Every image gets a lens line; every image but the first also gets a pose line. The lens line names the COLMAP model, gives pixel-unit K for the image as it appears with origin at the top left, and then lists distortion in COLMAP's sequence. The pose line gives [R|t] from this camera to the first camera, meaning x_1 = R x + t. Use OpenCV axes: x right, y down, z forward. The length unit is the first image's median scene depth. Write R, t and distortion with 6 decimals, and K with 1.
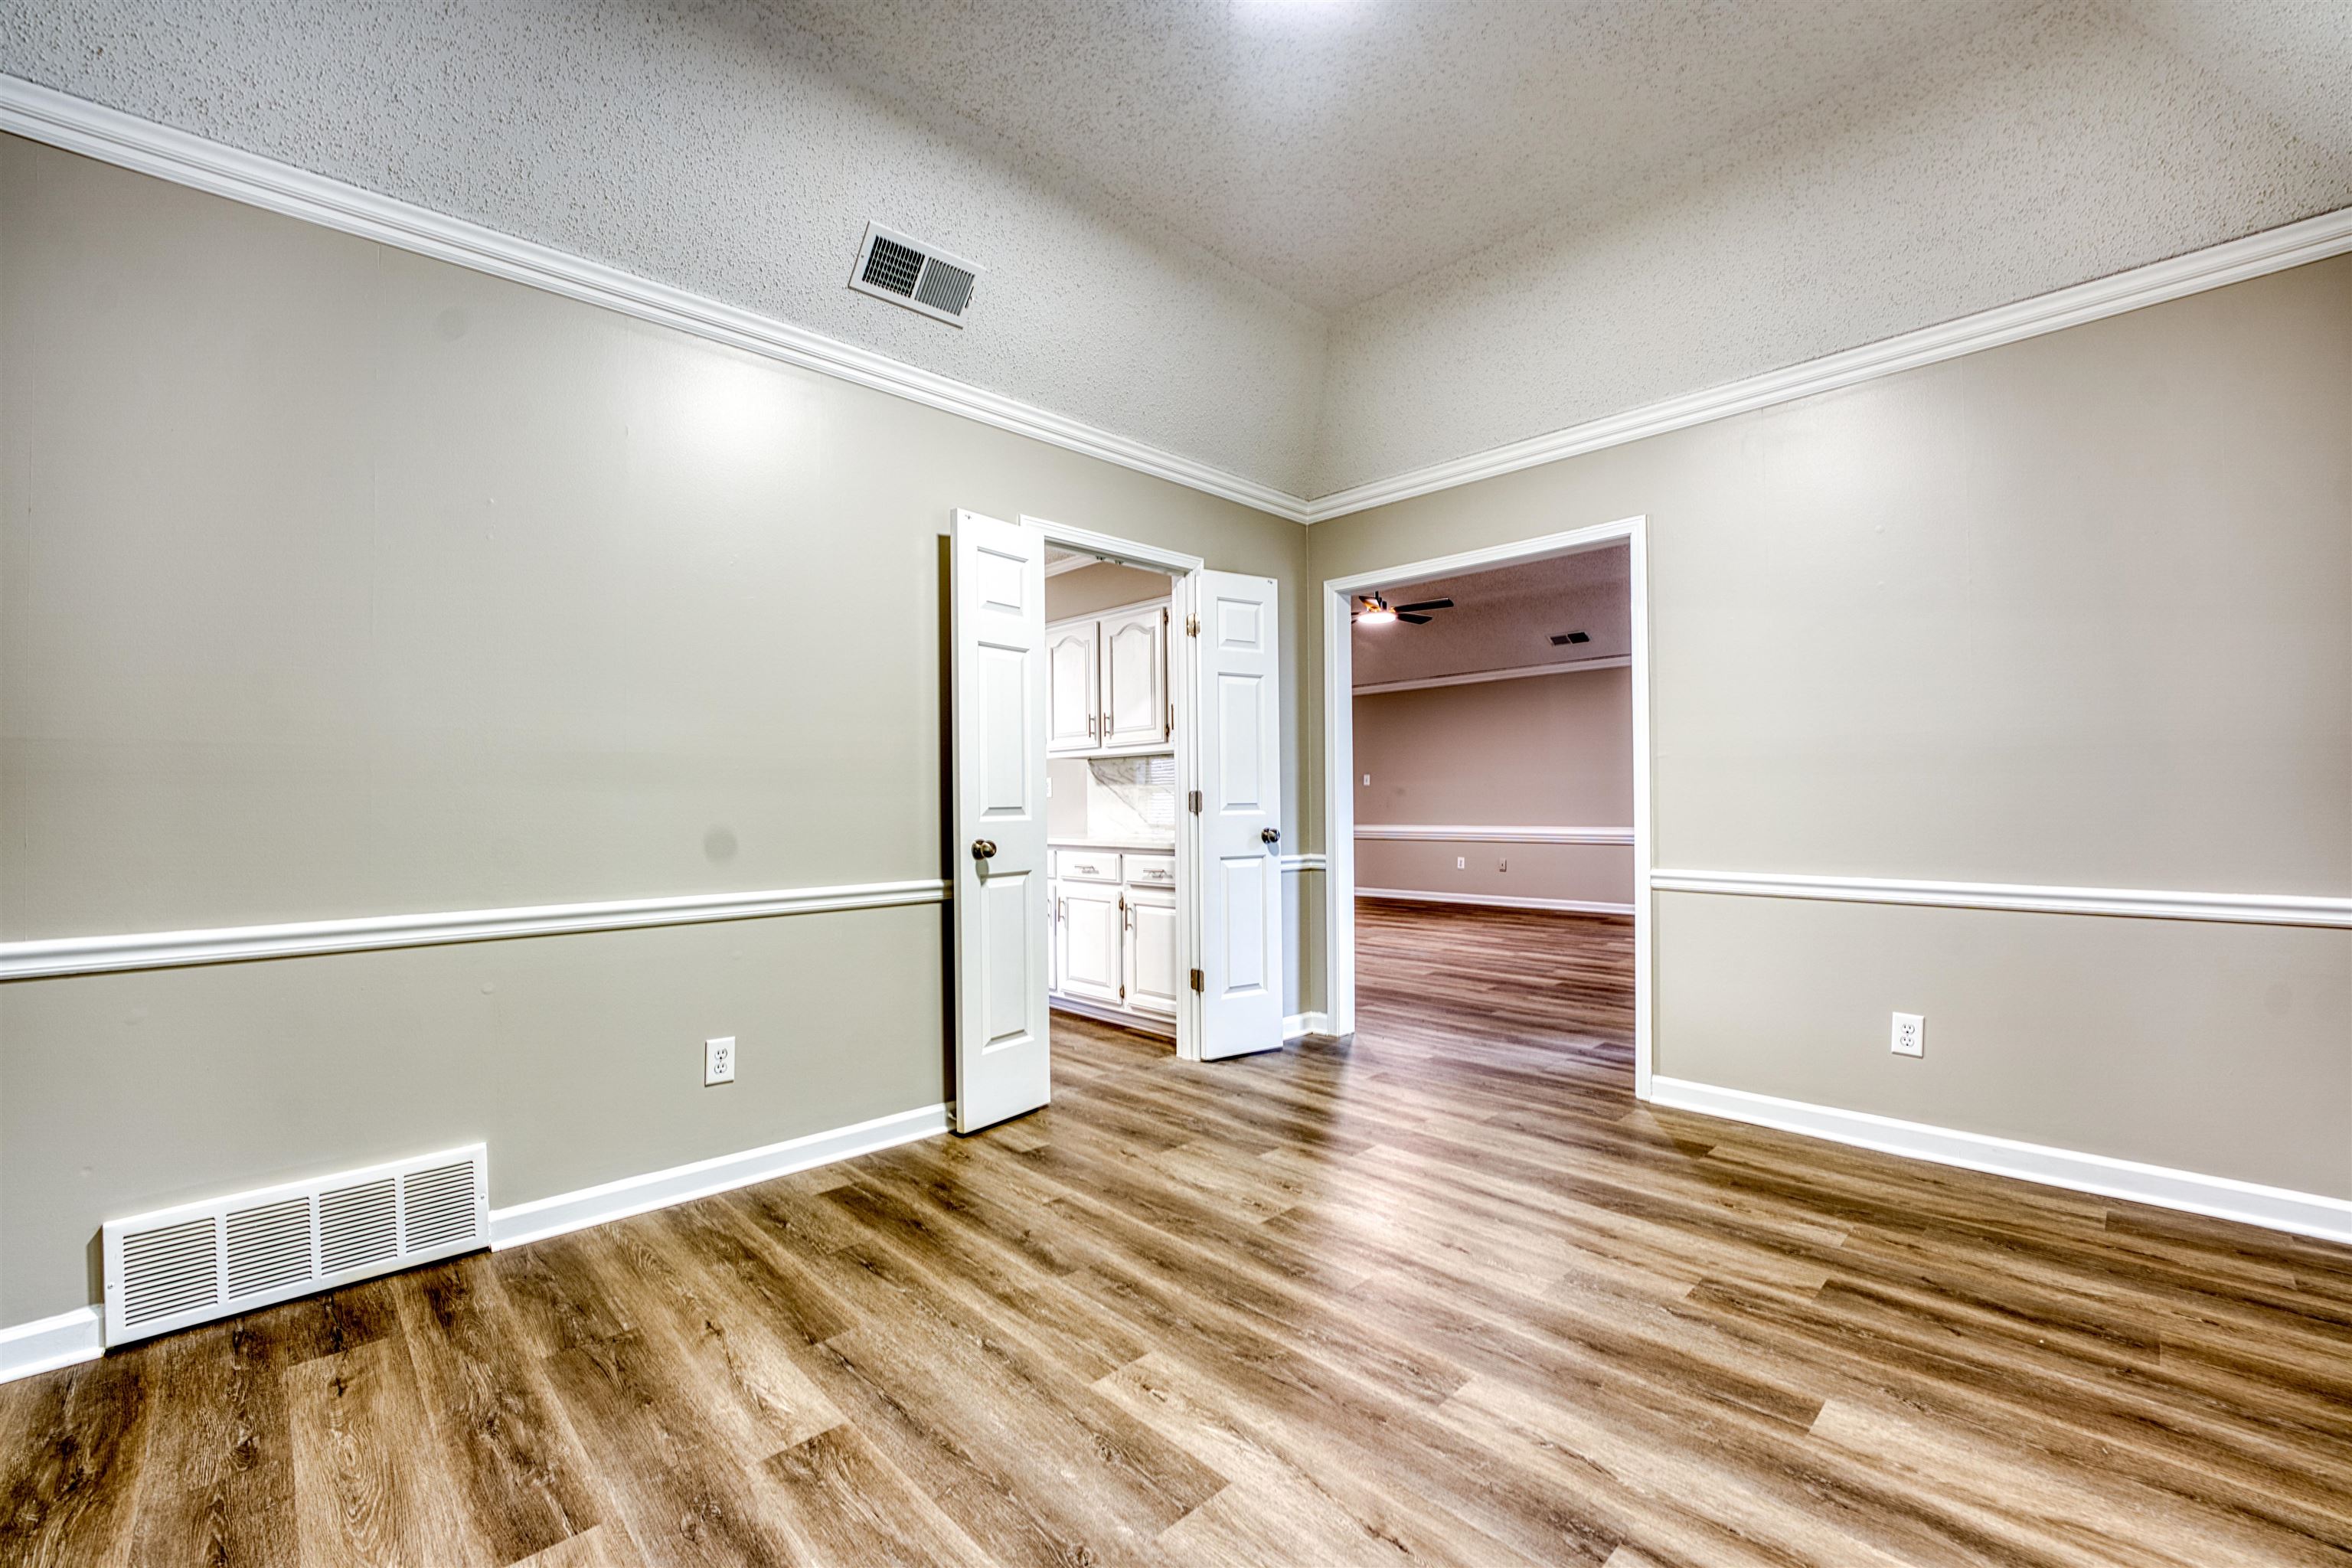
lens RADIAL K [[959.6, 0, 1158.1], [0, 959.6, 788.8], [0, 0, 1]] dist [-0.026064, 0.002451]
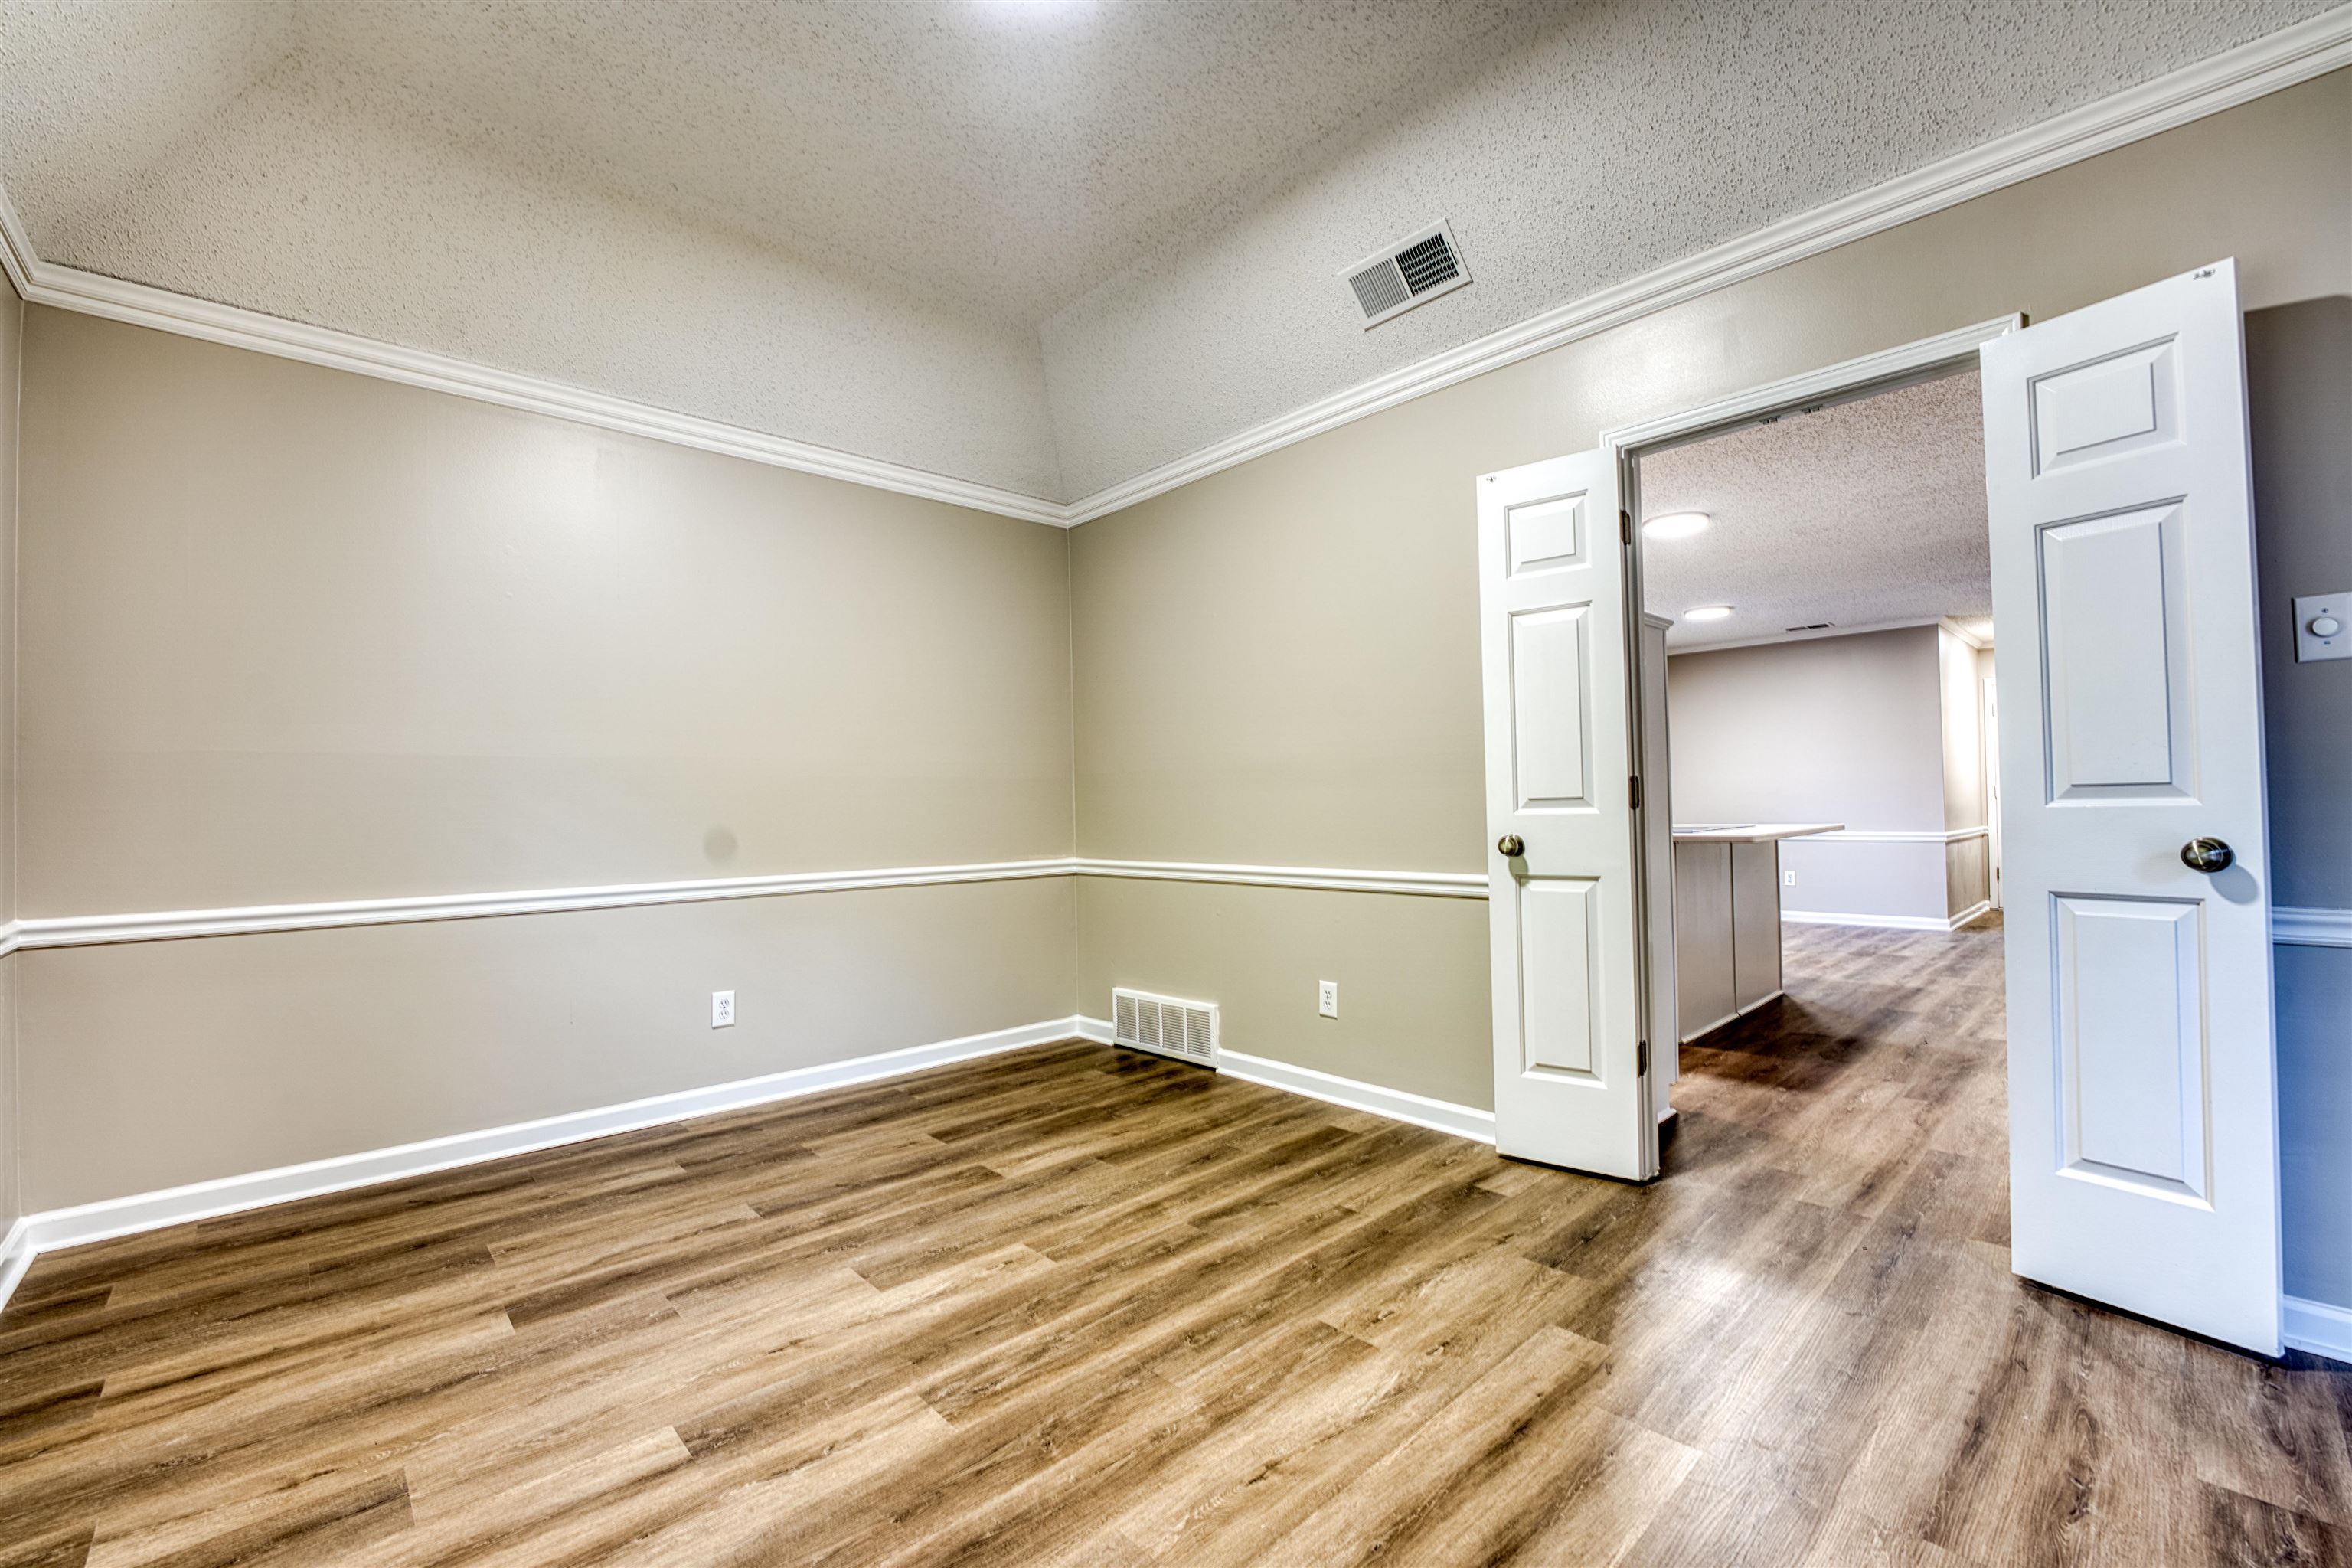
lens RADIAL K [[959.6, 0, 1186.6], [0, 959.6, 792.7], [0, 0, 1]] dist [-0.026064, 0.002451]
pose [[0.006265, -0.006960, -0.999956, 1.091441], [0.033870, 0.999404, -0.006744, 0.014331], [0.999407, -0.033826, 0.006497, 1.073483]]
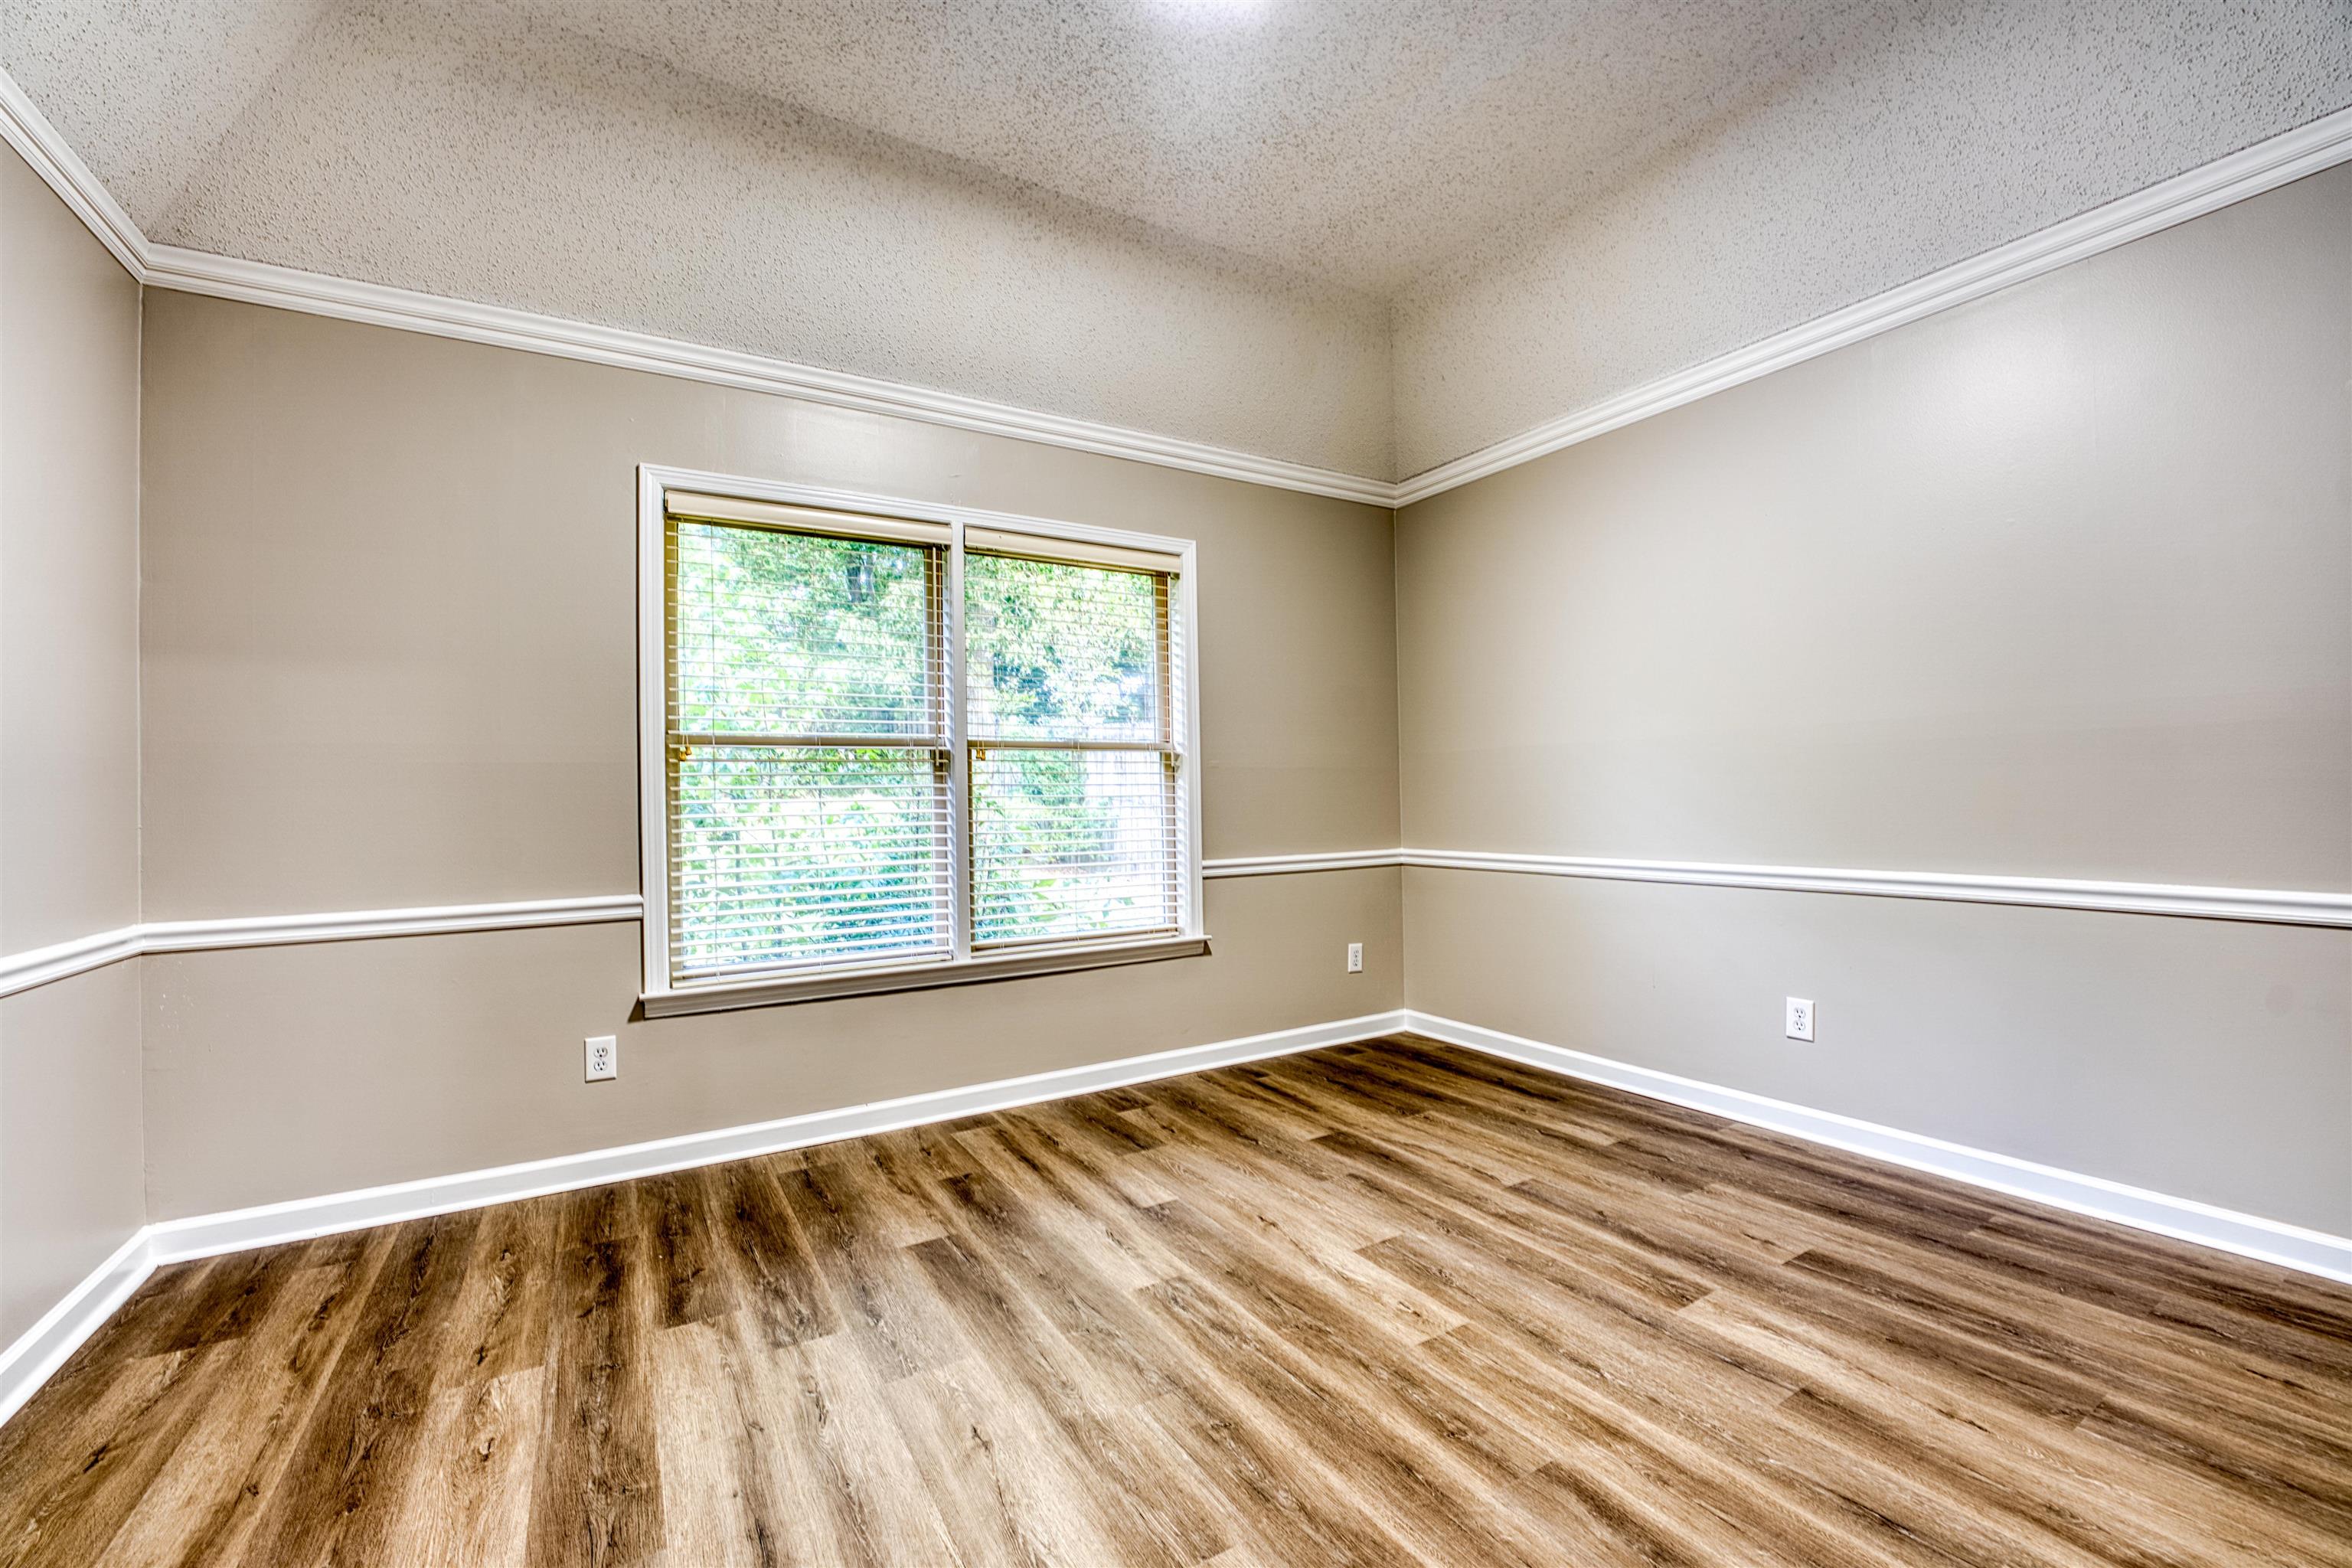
lens RADIAL K [[959.6, 0, 1171.0], [0, 959.6, 771.9], [0, 0, 1]] dist [-0.026064, 0.002451]
pose [[-0.977106, 0.033324, 0.210126, 0.011989], [0.023936, 0.998605, -0.047067, 0.028564], [-0.211401, -0.040960, -0.976541, 1.877937]]
